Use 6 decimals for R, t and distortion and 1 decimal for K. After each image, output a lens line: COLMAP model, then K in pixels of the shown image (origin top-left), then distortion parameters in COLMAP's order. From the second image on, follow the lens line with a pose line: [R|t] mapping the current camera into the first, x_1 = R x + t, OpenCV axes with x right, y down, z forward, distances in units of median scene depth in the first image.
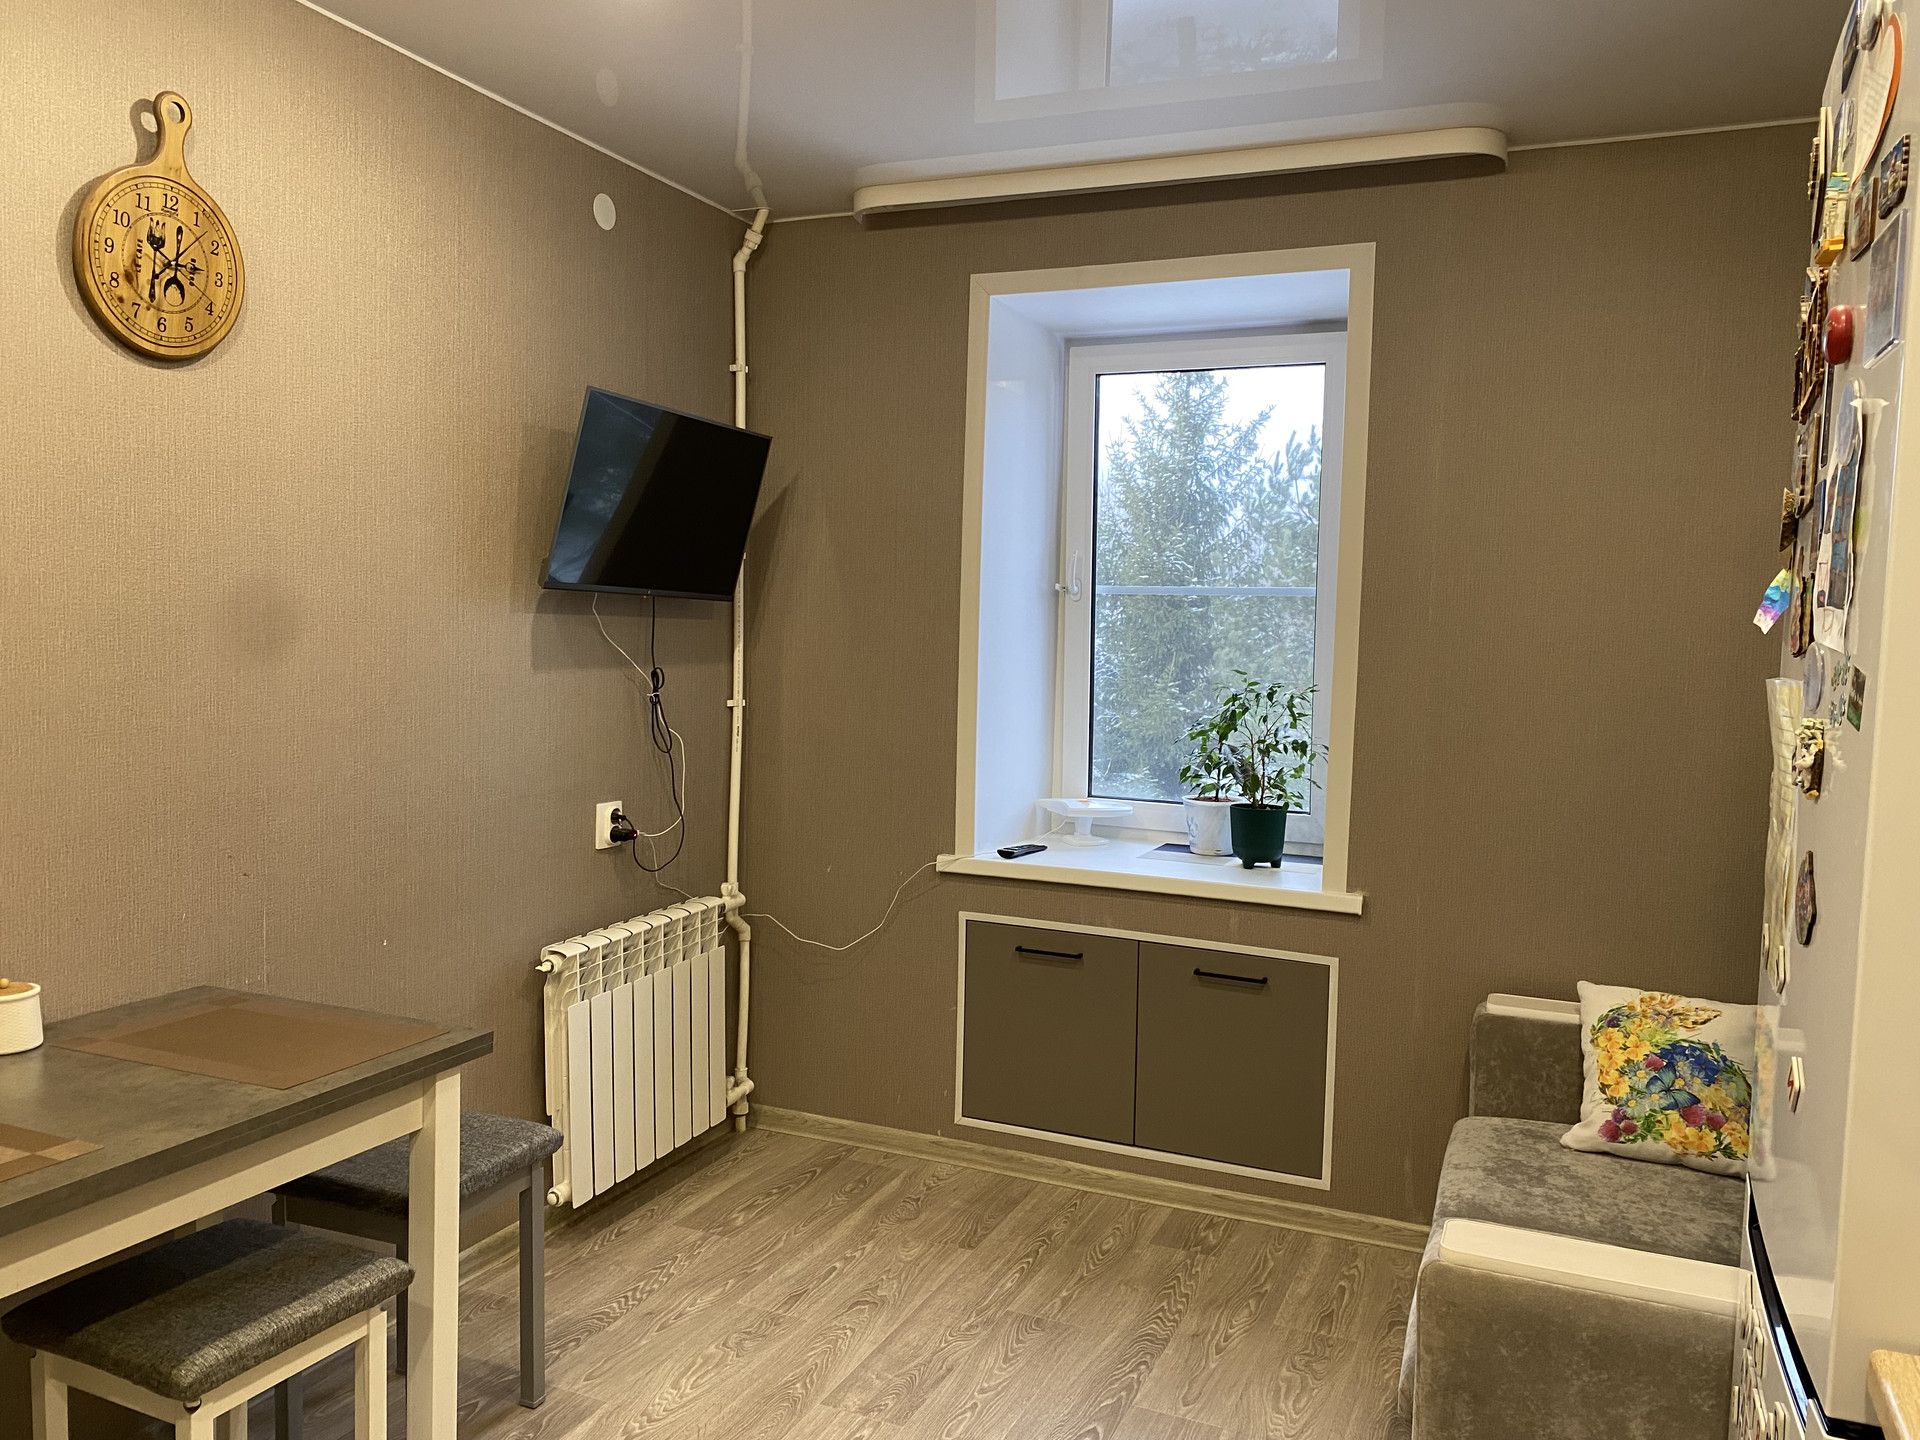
lens RADIAL K [[1465.0, 0, 884.8], [0, 1465.0, 704.3], [0, 0, 1]] dist [0.006621, -0.031573]
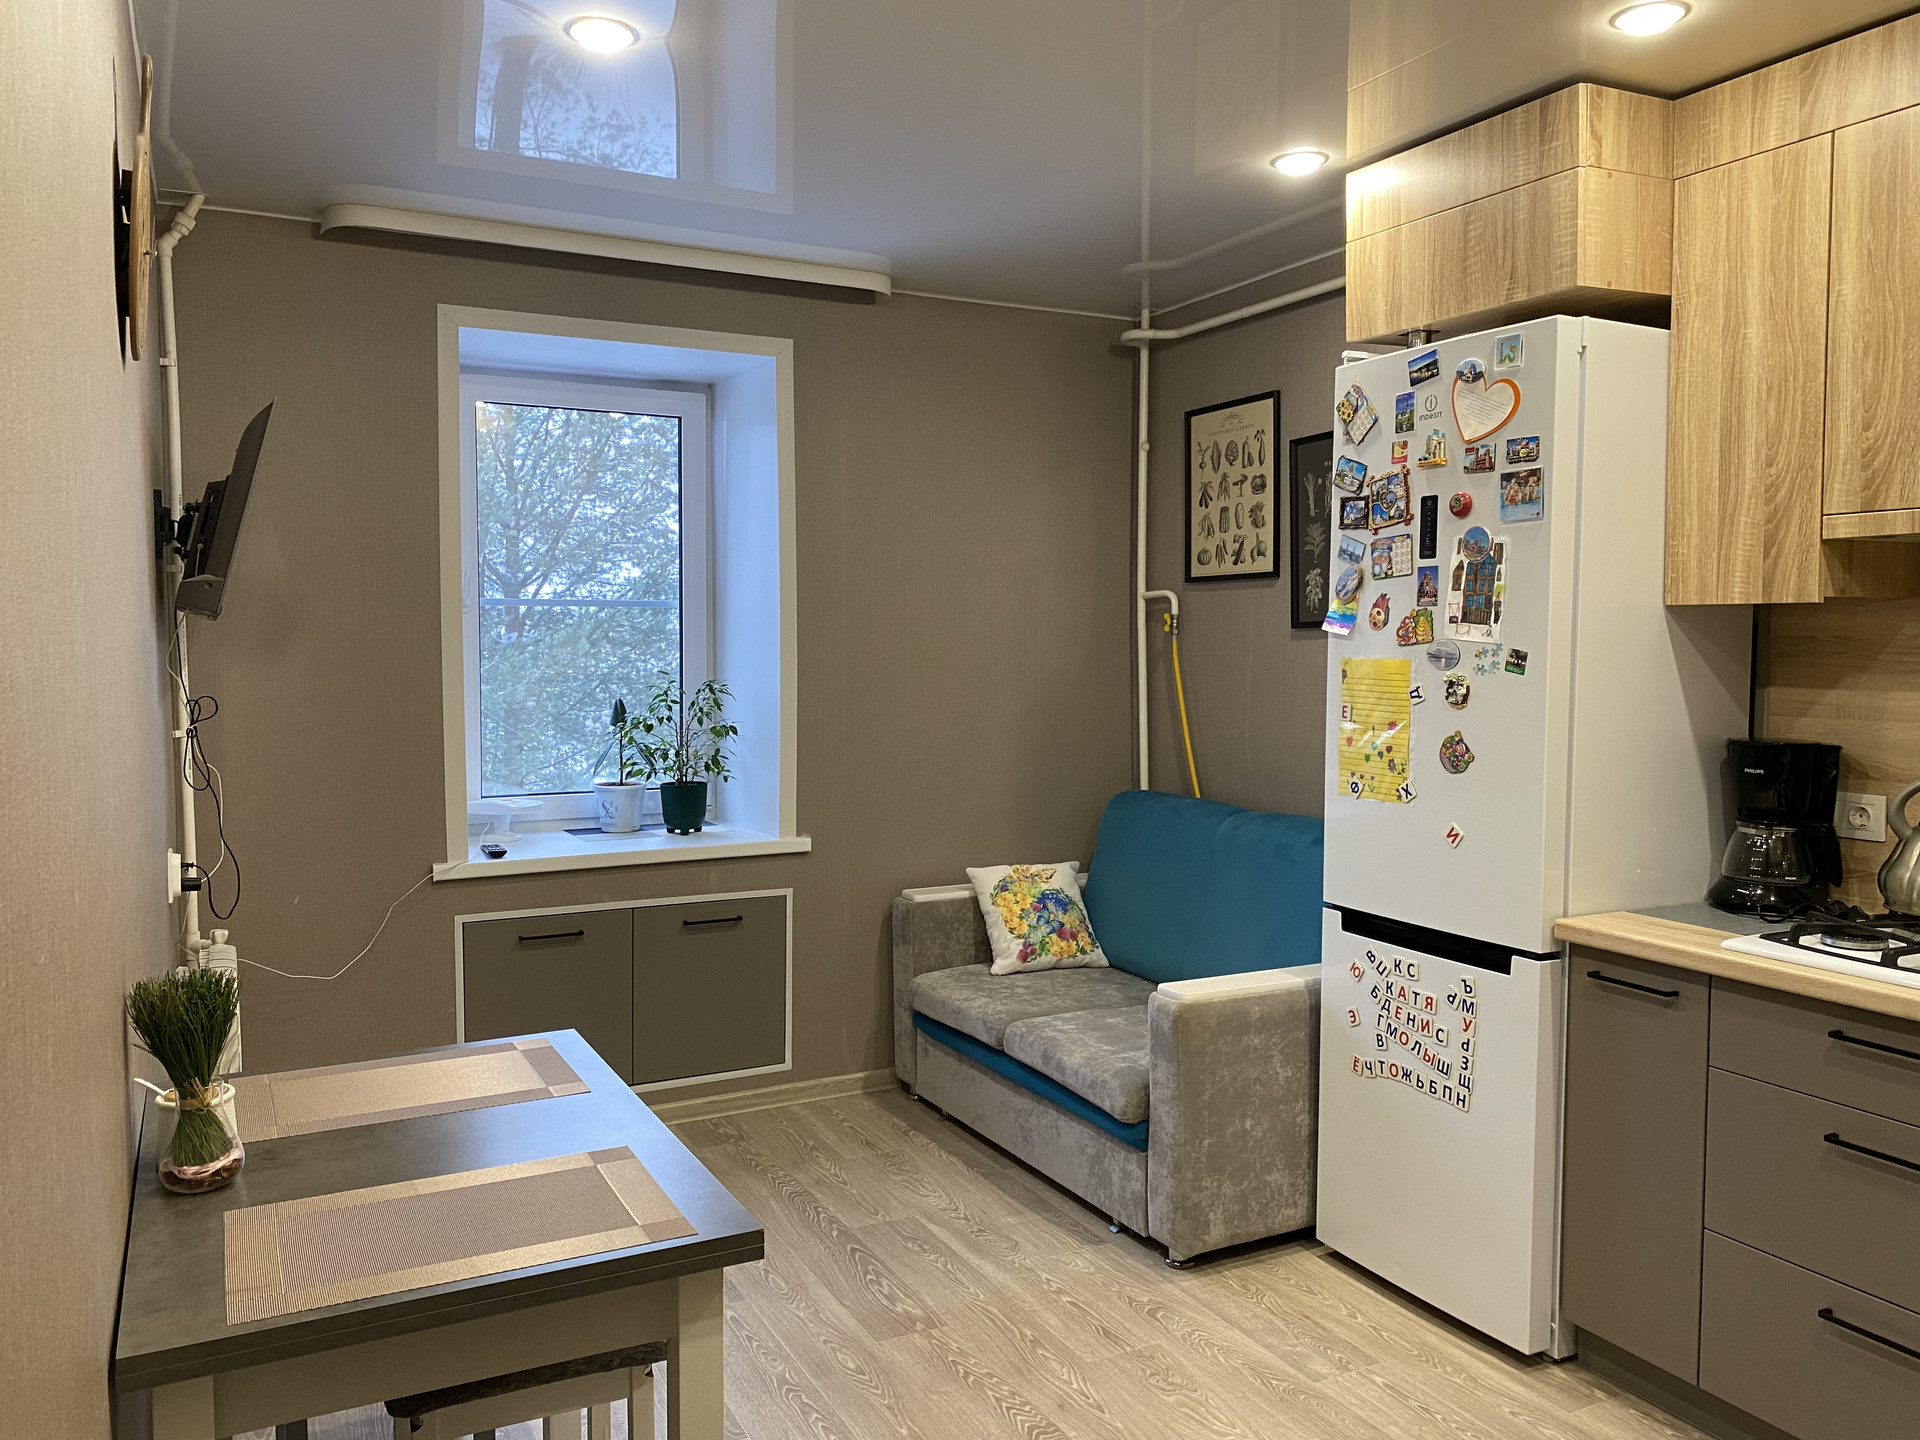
lens RADIAL K [[1465.0, 0, 936.3], [0, 1465.0, 732.1], [0, 0, 1]] dist [0.006621, -0.031573]
pose [[0.619389, -0.074736, 0.781519, -0.693460], [0.066591, 0.996873, 0.042553, -0.013232], [-0.782255, 0.025686, 0.622428, 0.100568]]
